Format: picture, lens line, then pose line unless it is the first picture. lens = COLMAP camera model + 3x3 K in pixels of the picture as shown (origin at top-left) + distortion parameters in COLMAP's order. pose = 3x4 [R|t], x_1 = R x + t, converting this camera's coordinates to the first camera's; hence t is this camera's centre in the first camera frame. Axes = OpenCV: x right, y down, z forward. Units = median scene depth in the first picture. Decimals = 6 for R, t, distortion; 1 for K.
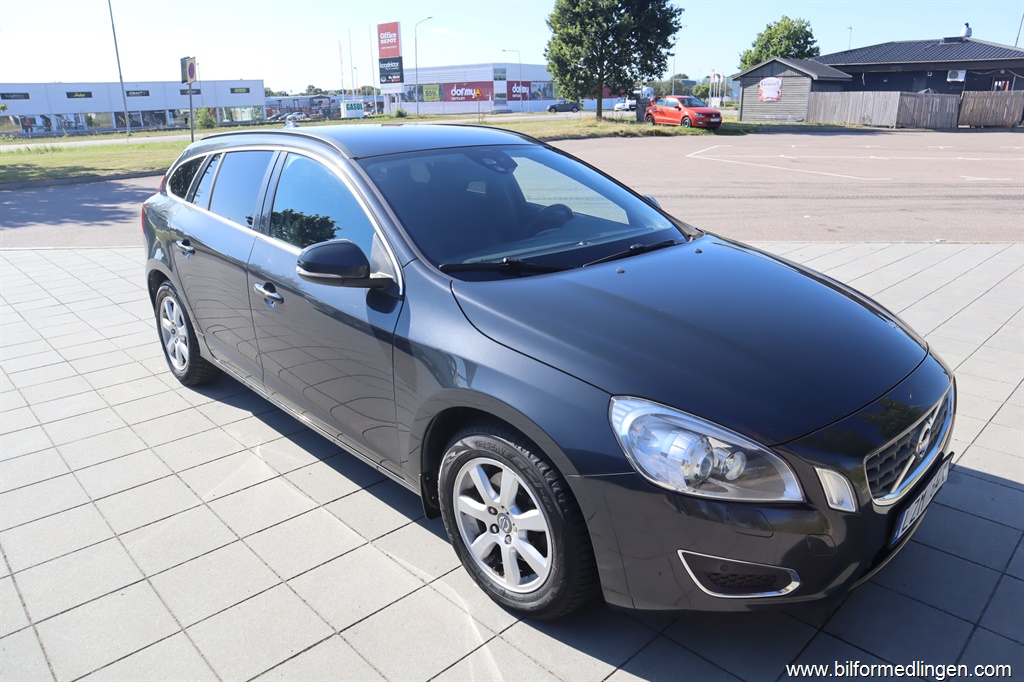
lens RADIAL K [[709.7, 0, 512.3], [0, 709.7, 338.3], [0, 0, 1]] dist [-0.115166, 0.068486]
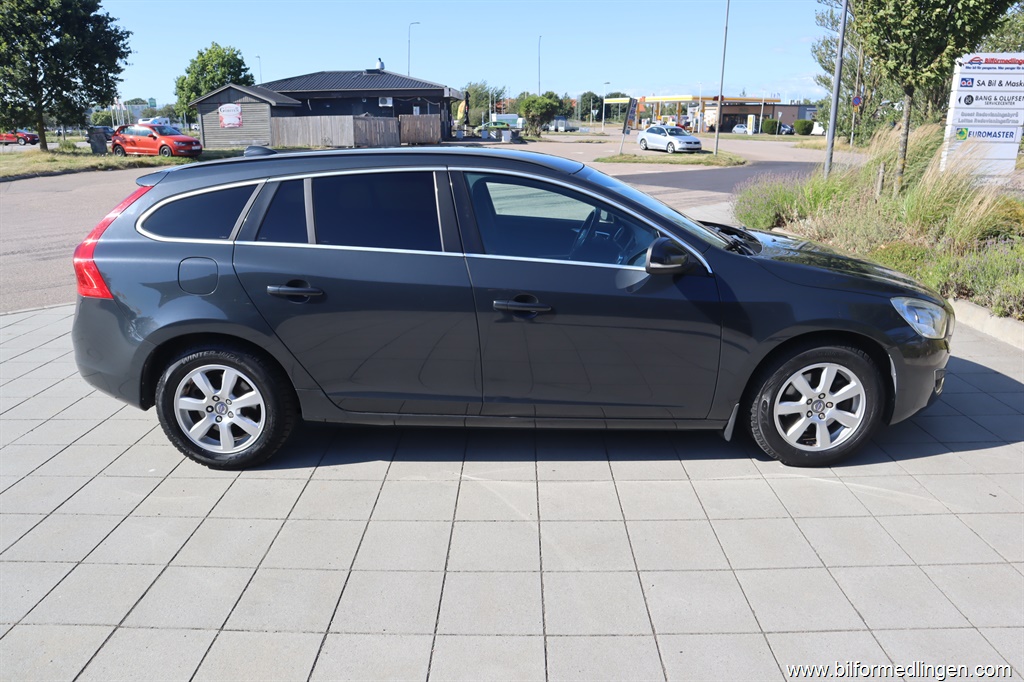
lens RADIAL K [[709.7, 0, 512.3], [0, 709.7, 338.3], [0, 0, 1]] dist [-0.115166, 0.068486]
pose [[0.702223, -0.196723, 0.684239, -0.099200], [0.219365, 0.974095, 0.054927, -0.007713], [-0.677320, 0.111527, 0.727186, 0.021137]]
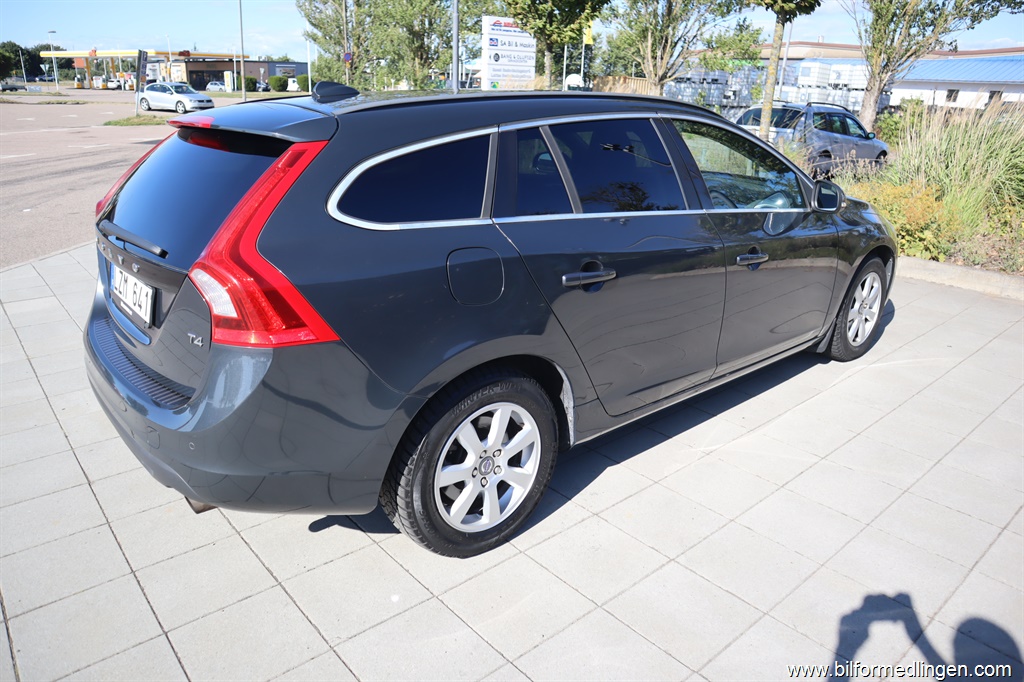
lens RADIAL K [[709.7, 0, 512.3], [0, 709.7, 338.3], [0, 0, 1]] dist [-0.115166, 0.068486]
pose [[0.053790, -0.323139, 0.944822, -0.123876], [0.293018, 0.909645, 0.294426, -0.032950], [-0.954593, 0.261012, 0.143615, 0.108158]]
